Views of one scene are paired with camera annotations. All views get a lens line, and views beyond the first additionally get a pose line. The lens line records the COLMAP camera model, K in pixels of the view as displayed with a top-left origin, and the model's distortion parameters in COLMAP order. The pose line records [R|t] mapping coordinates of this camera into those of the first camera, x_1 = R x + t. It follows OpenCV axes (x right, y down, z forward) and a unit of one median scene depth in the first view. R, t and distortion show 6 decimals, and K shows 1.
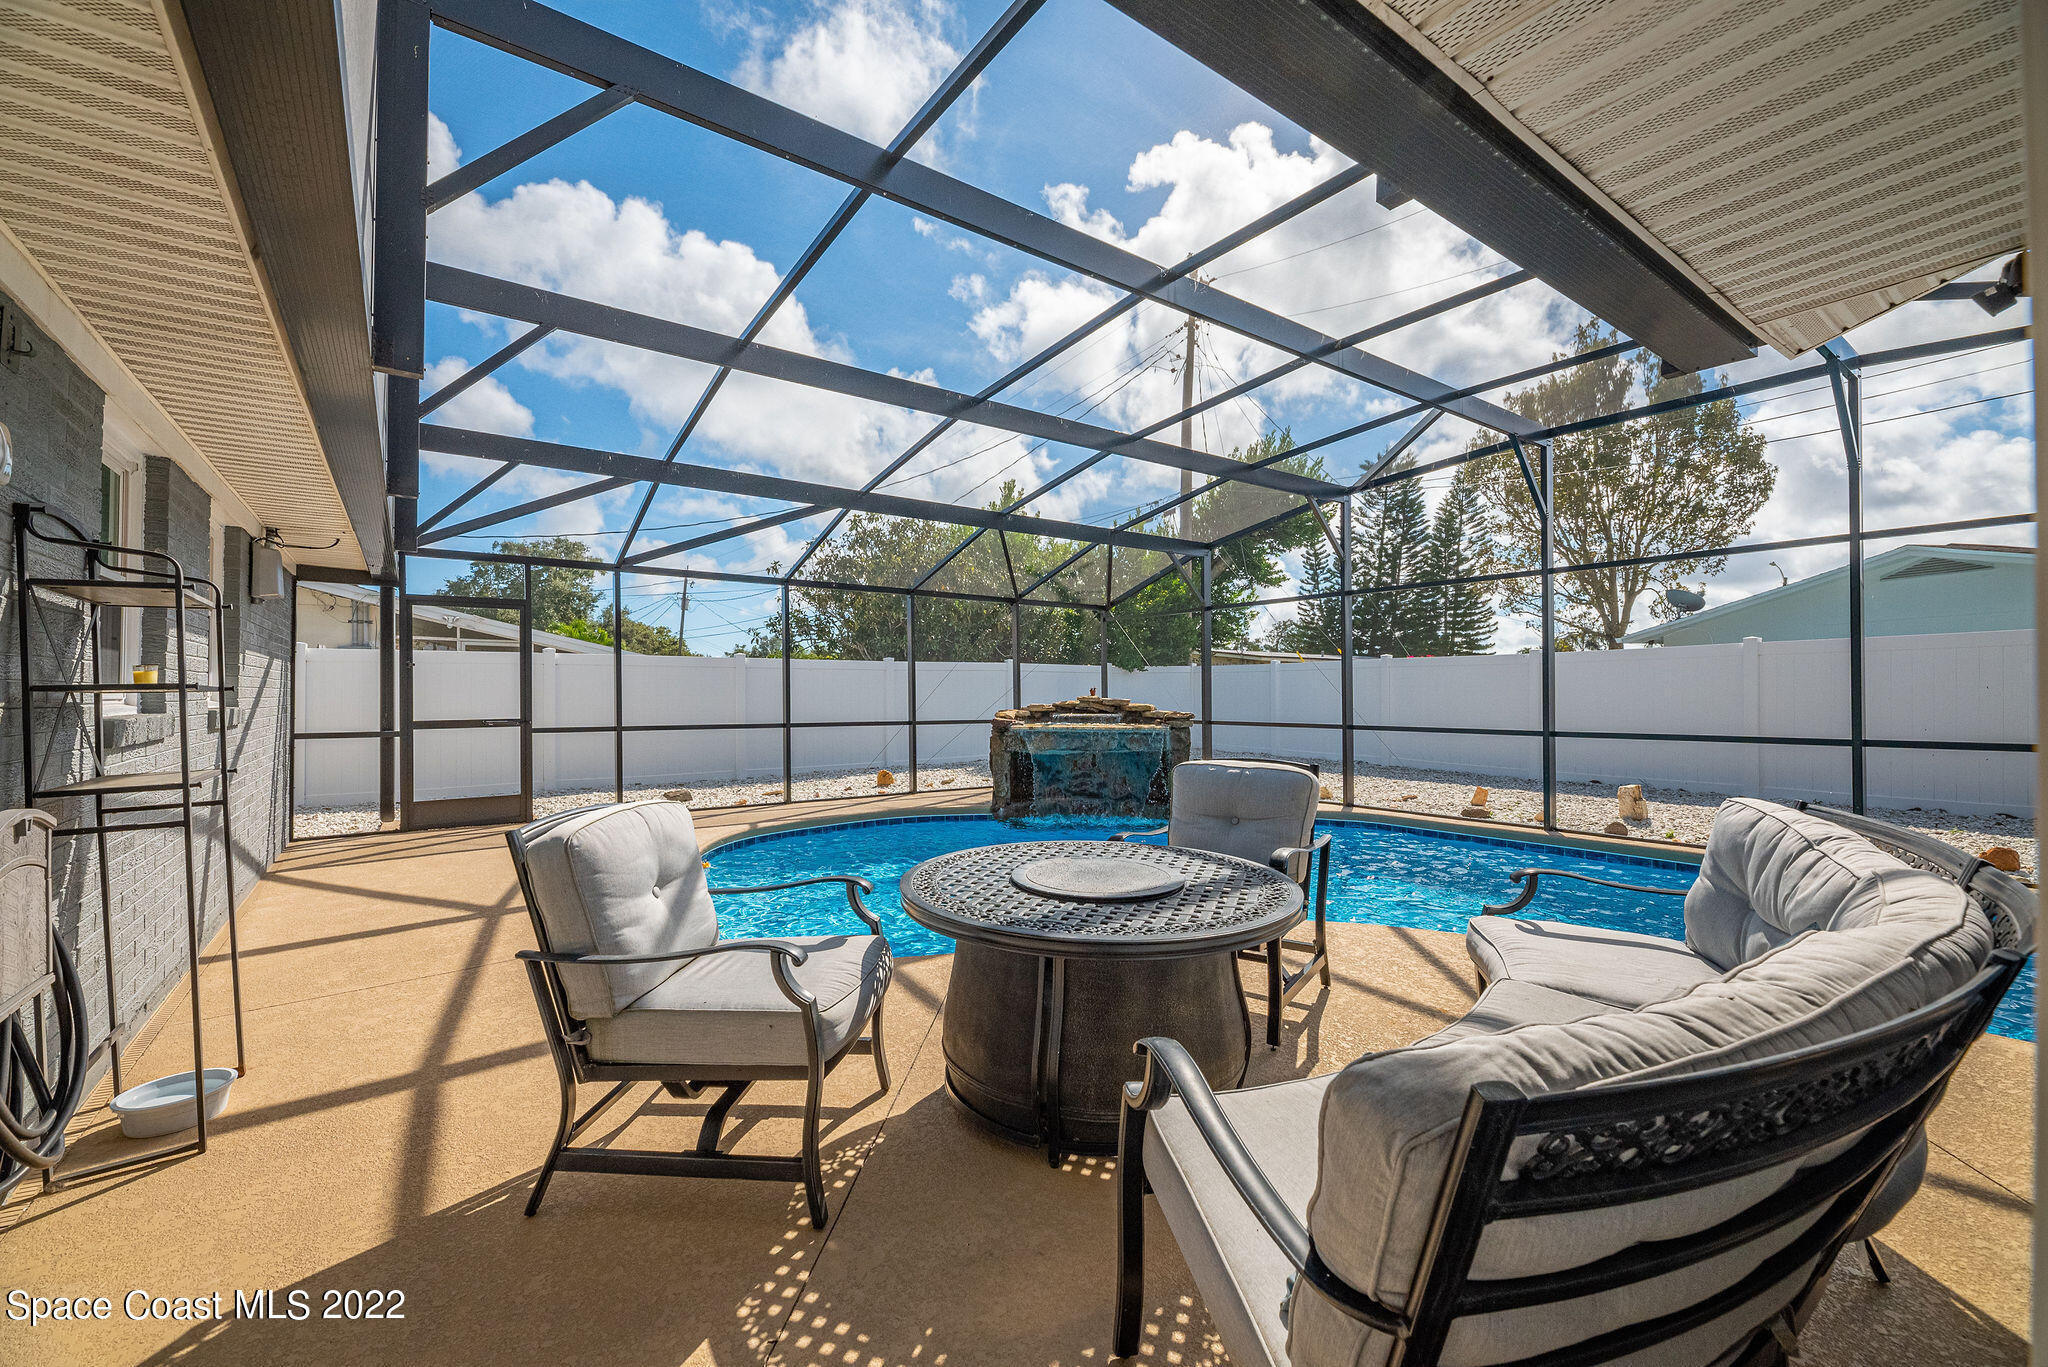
lens RADIAL K [[843.8, 0, 1008.5], [0, 843.8, 685.3], [0, 0, 1]] dist [-0.016159, 0.003479]
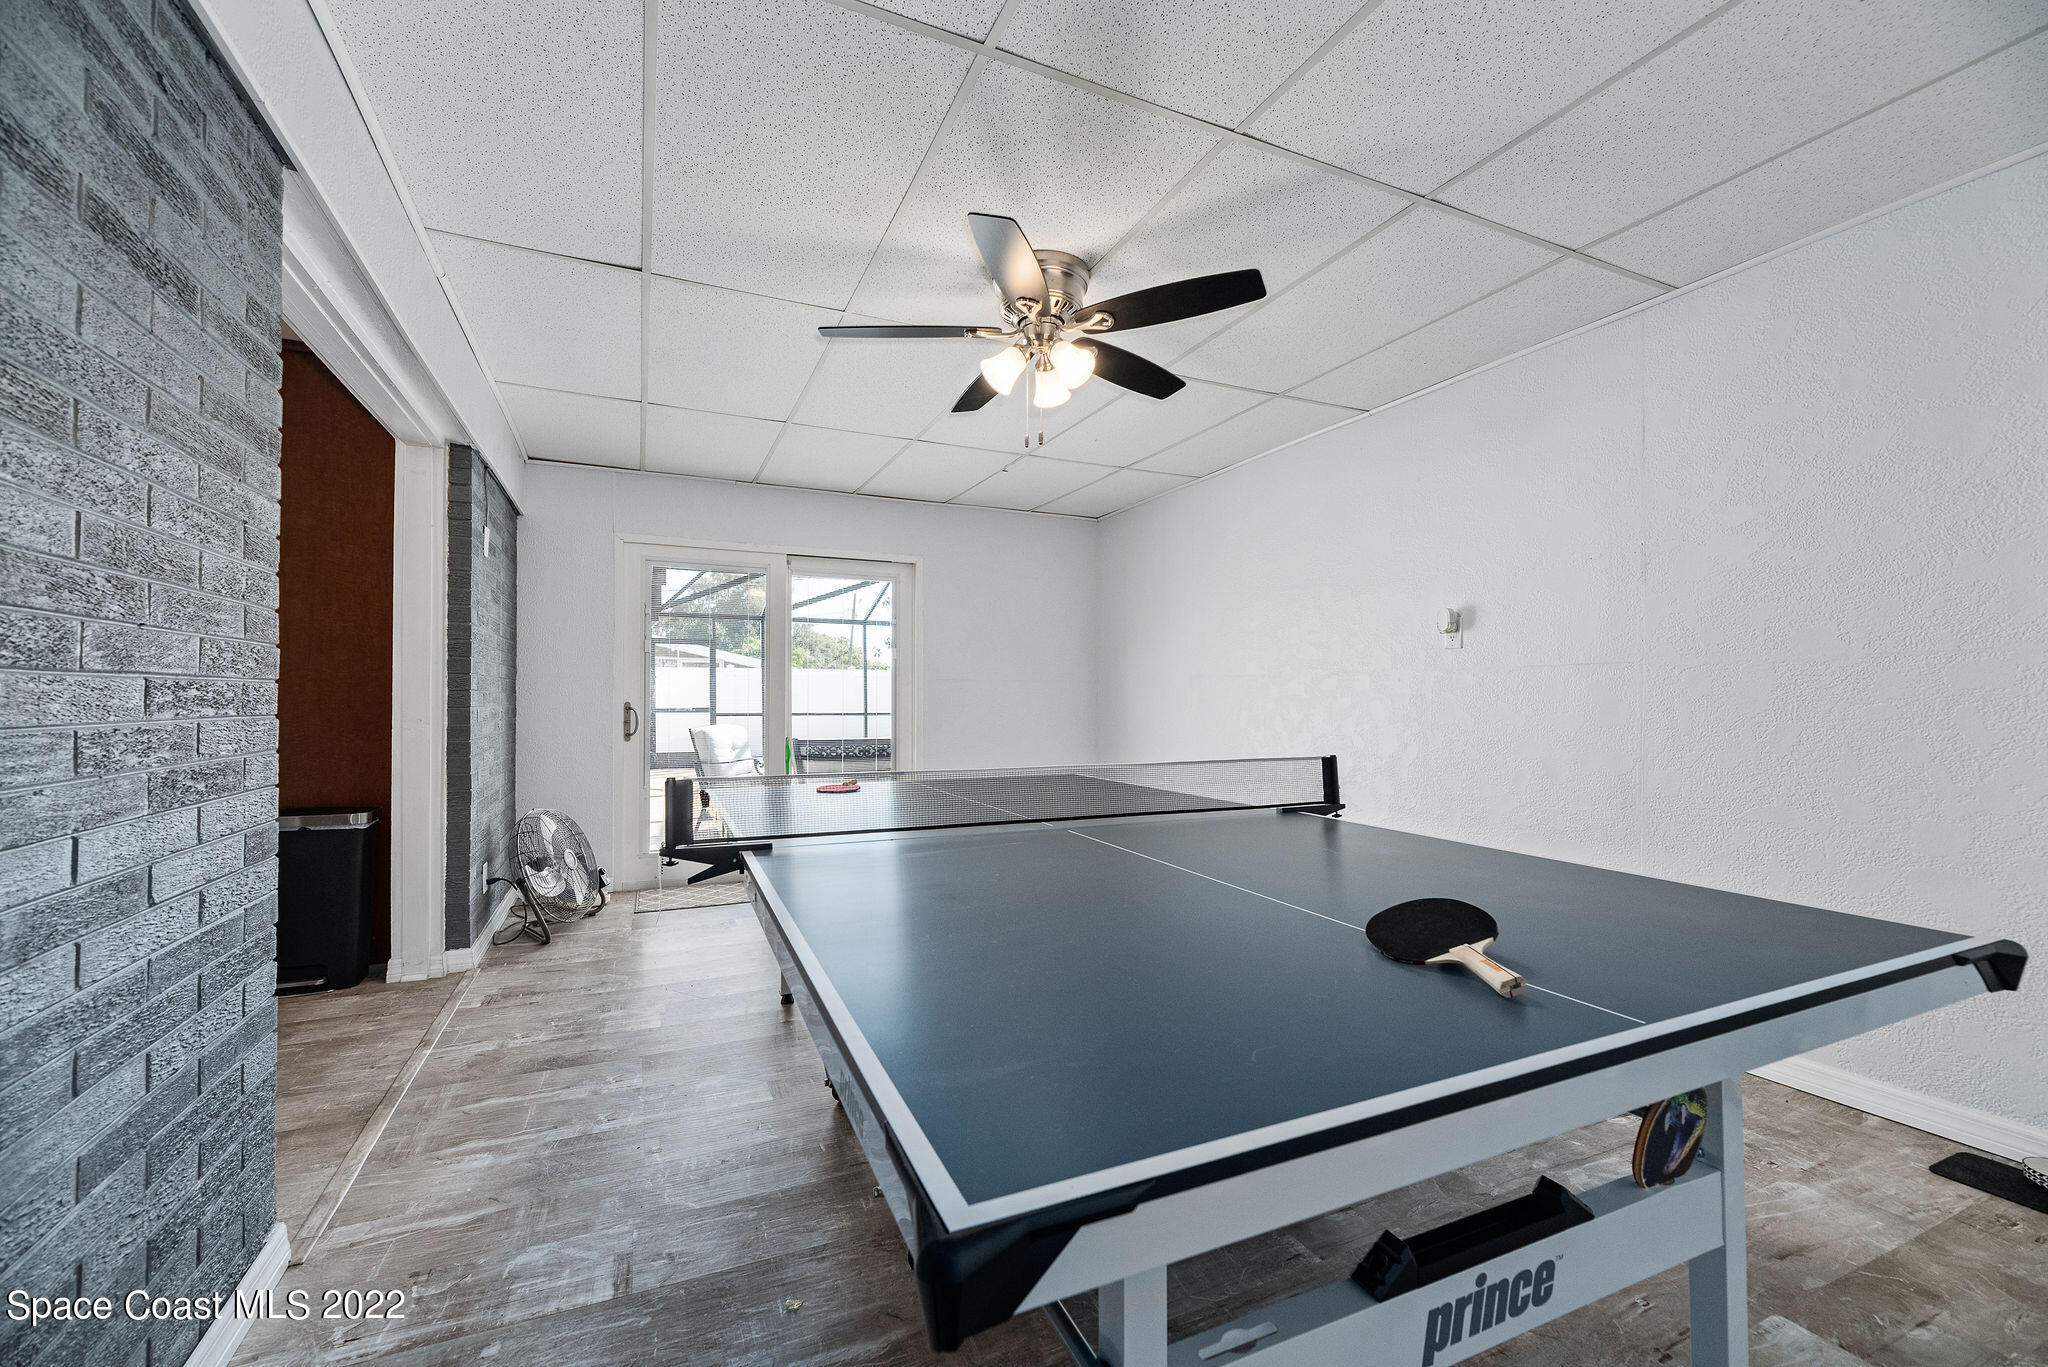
lens RADIAL K [[843.8, 0, 1008.5], [0, 843.8, 685.3], [0, 0, 1]] dist [-0.016159, 0.003479]
pose [[0.977964, -0.007792, -0.208626, 0.408142], [0.007485, 0.999969, -0.002260, 0.002653], [0.208637, 0.000649, 0.977993, -0.610574]]
